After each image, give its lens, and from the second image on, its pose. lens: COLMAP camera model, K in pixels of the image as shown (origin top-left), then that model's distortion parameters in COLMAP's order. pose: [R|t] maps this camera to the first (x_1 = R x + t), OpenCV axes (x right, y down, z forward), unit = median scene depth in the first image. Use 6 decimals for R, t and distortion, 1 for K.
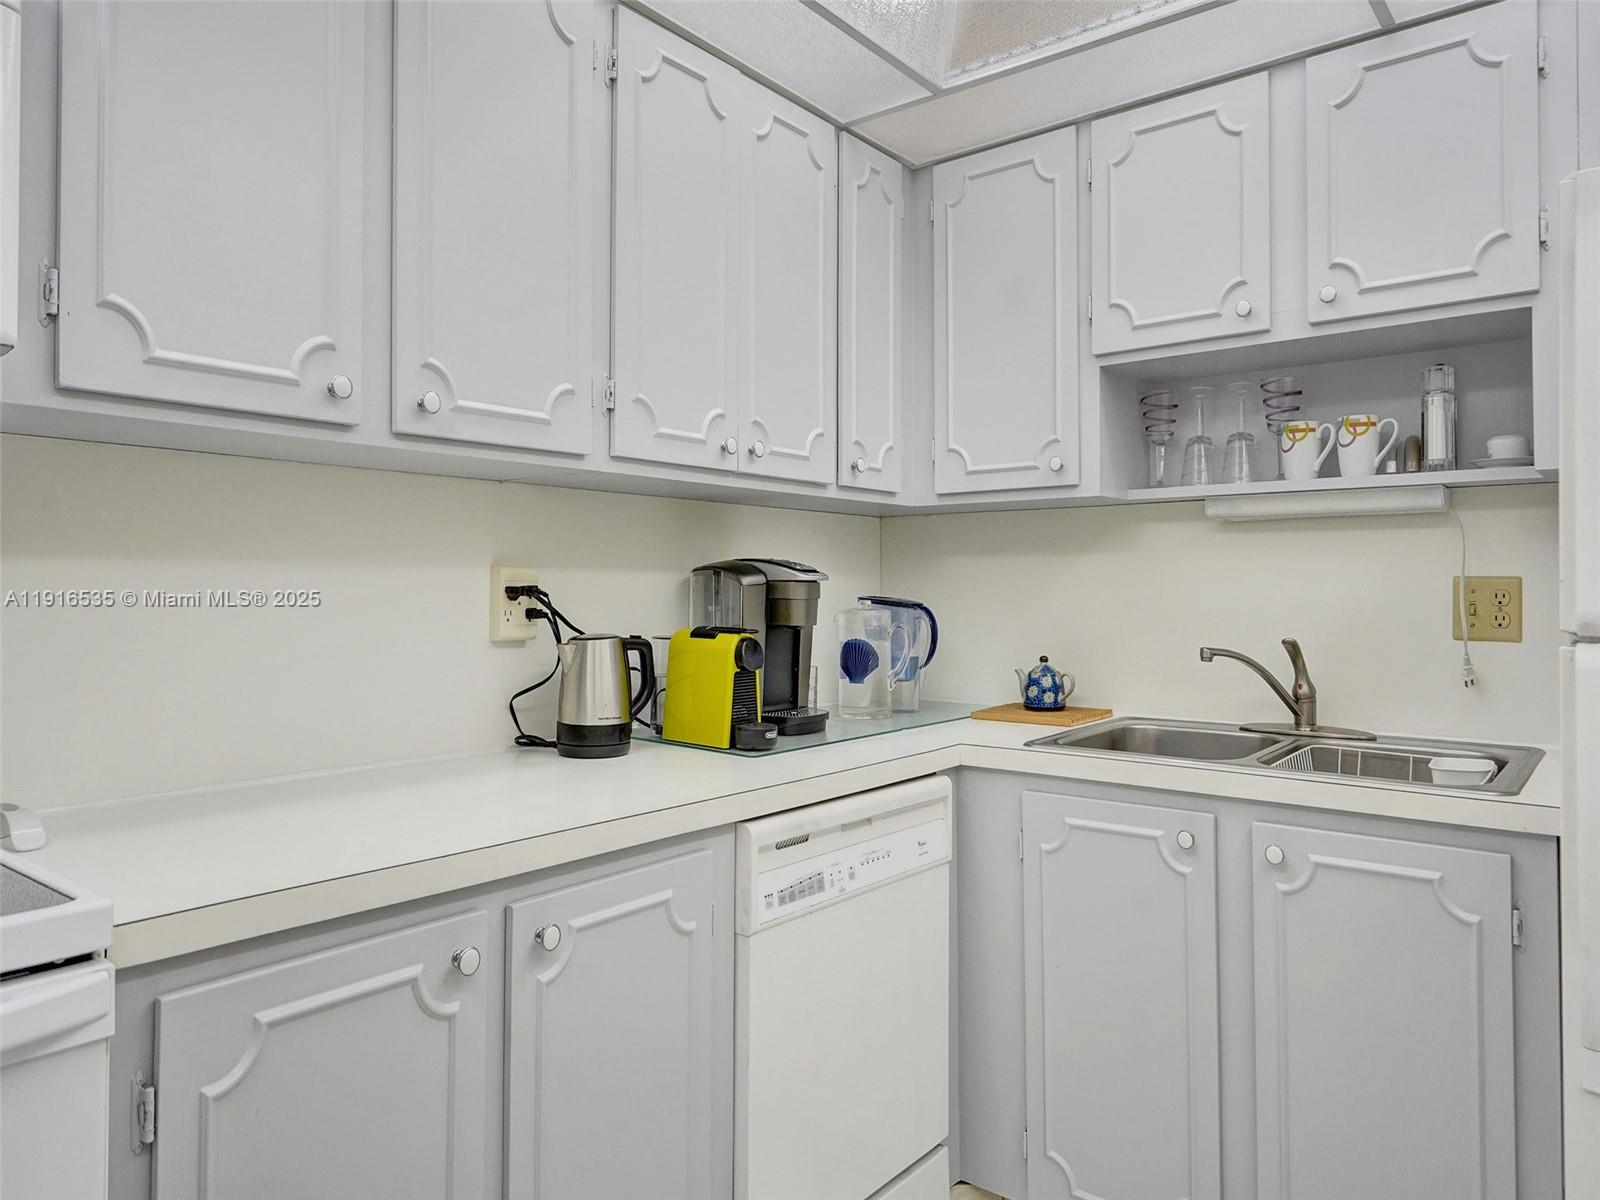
lens RADIAL K [[1065.4, 0, 802.1], [0, 1065.4, 569.2], [0, 0, 1]] dist [-0.002613, -0.000690]
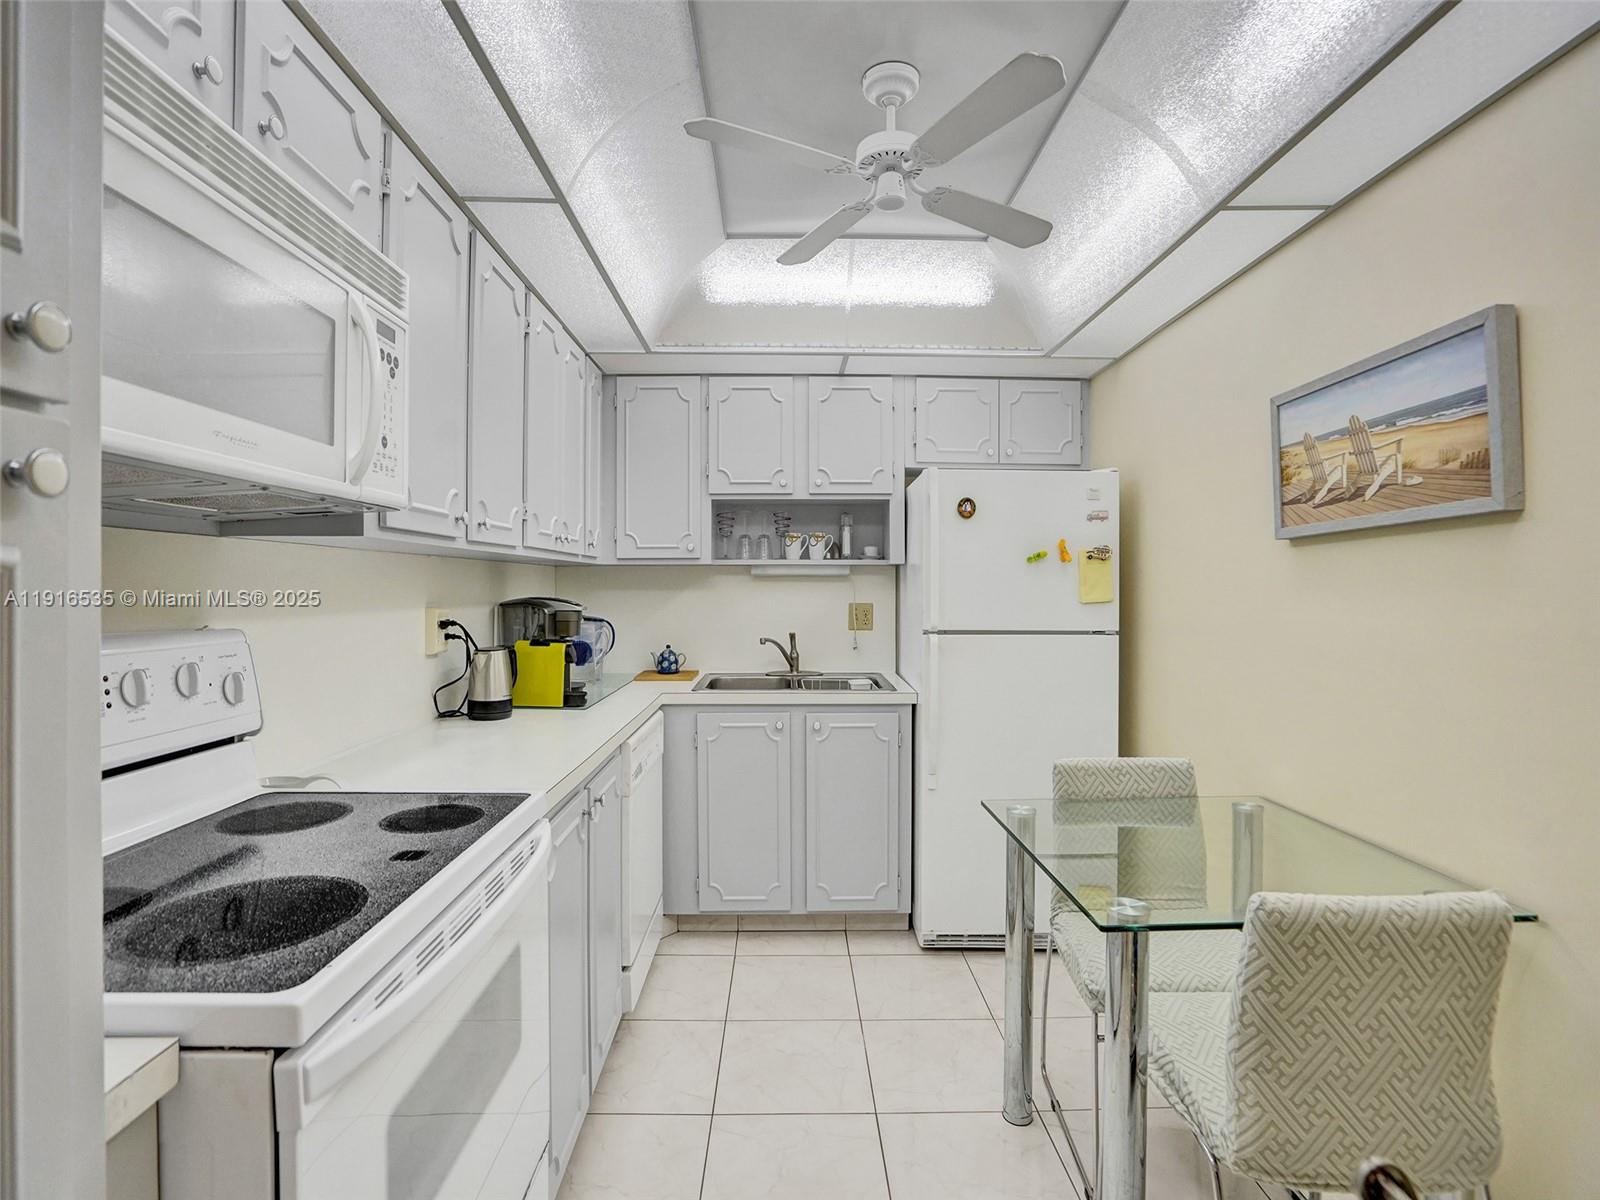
lens RADIAL K [[739.9, 0, 795.7], [0, 739.9, 588.8], [0, 0, 1]] dist [-0.049608, 0.017789]
pose [[0.771075, -0.003399, 0.636735, -0.505189], [-0.010403, 0.999785, 0.017935, -0.051722], [-0.636659, -0.020454, 0.770874, -0.182767]]
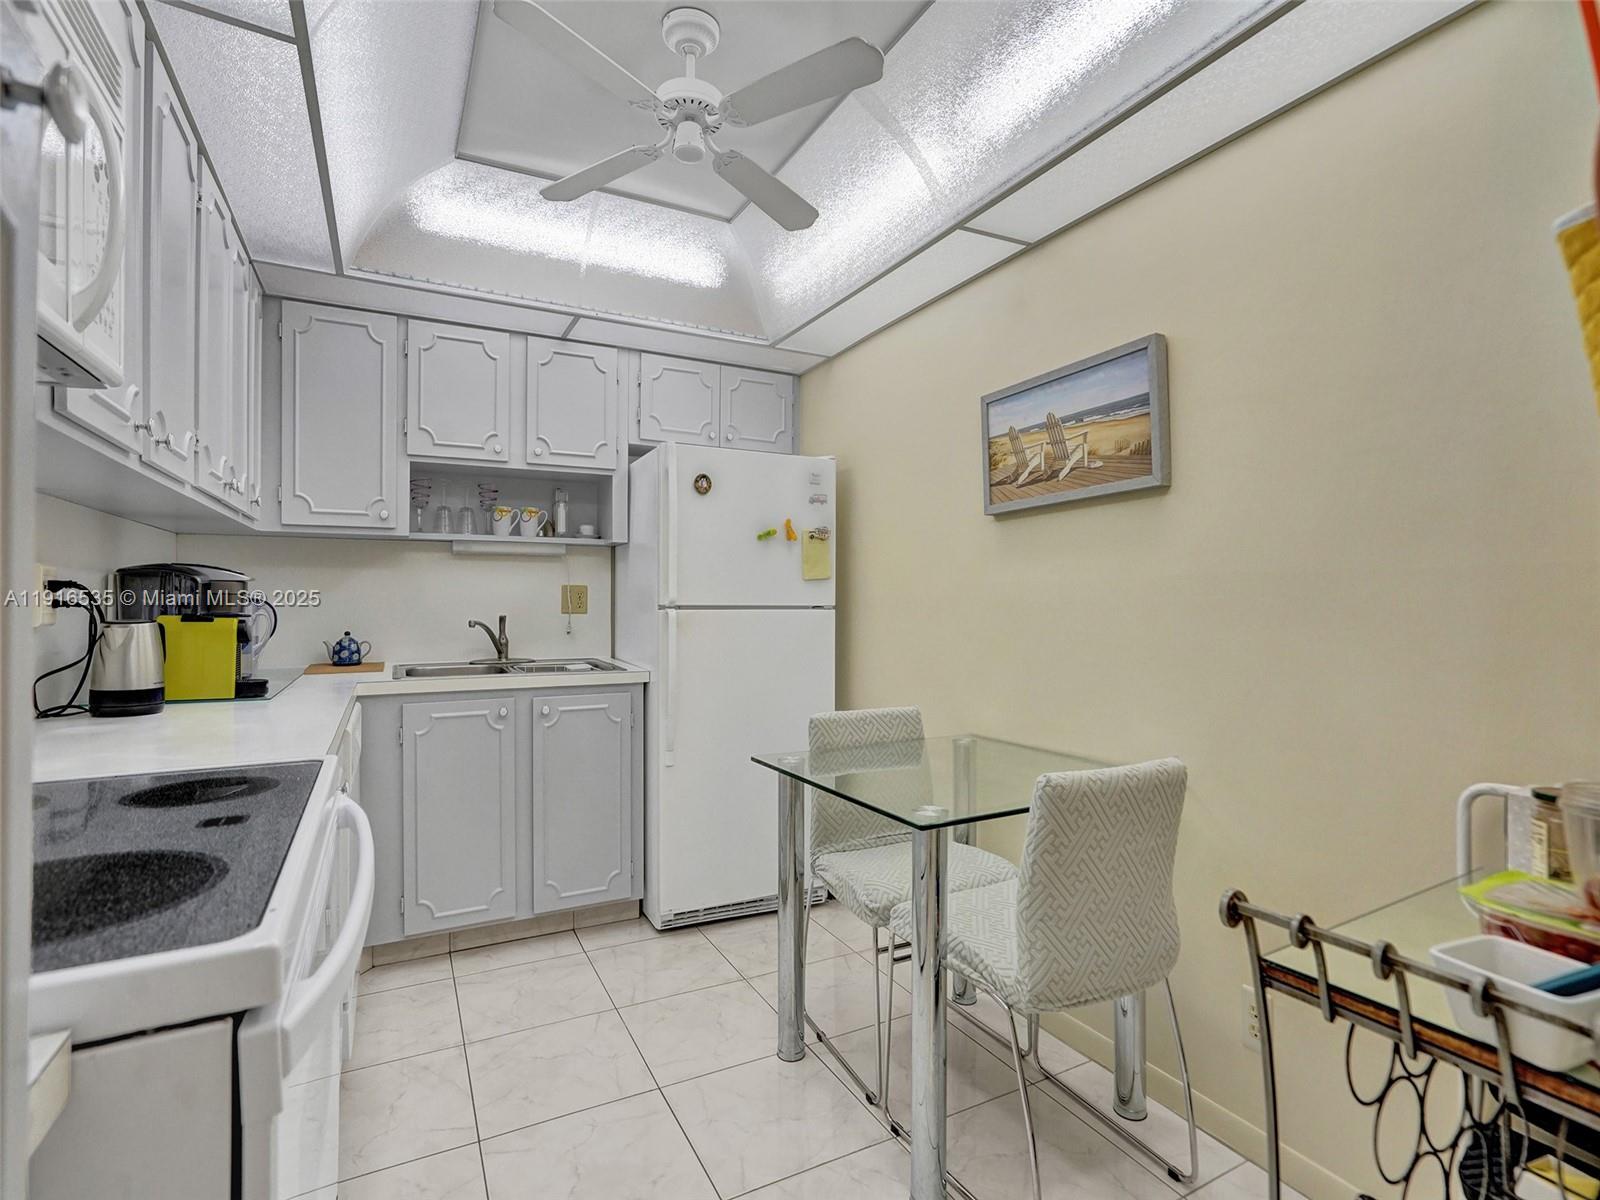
lens RADIAL K [[764.4, 0, 778.8], [0, 764.4, 599.4], [0, 0, 1]] dist [-0.044055, 0.034112]
pose [[0.415564, -0.000902, 0.909563, -0.619959], [-0.017860, 0.999799, 0.009151, 0.013219], [-0.909389, -0.020048, 0.415464, -0.067325]]
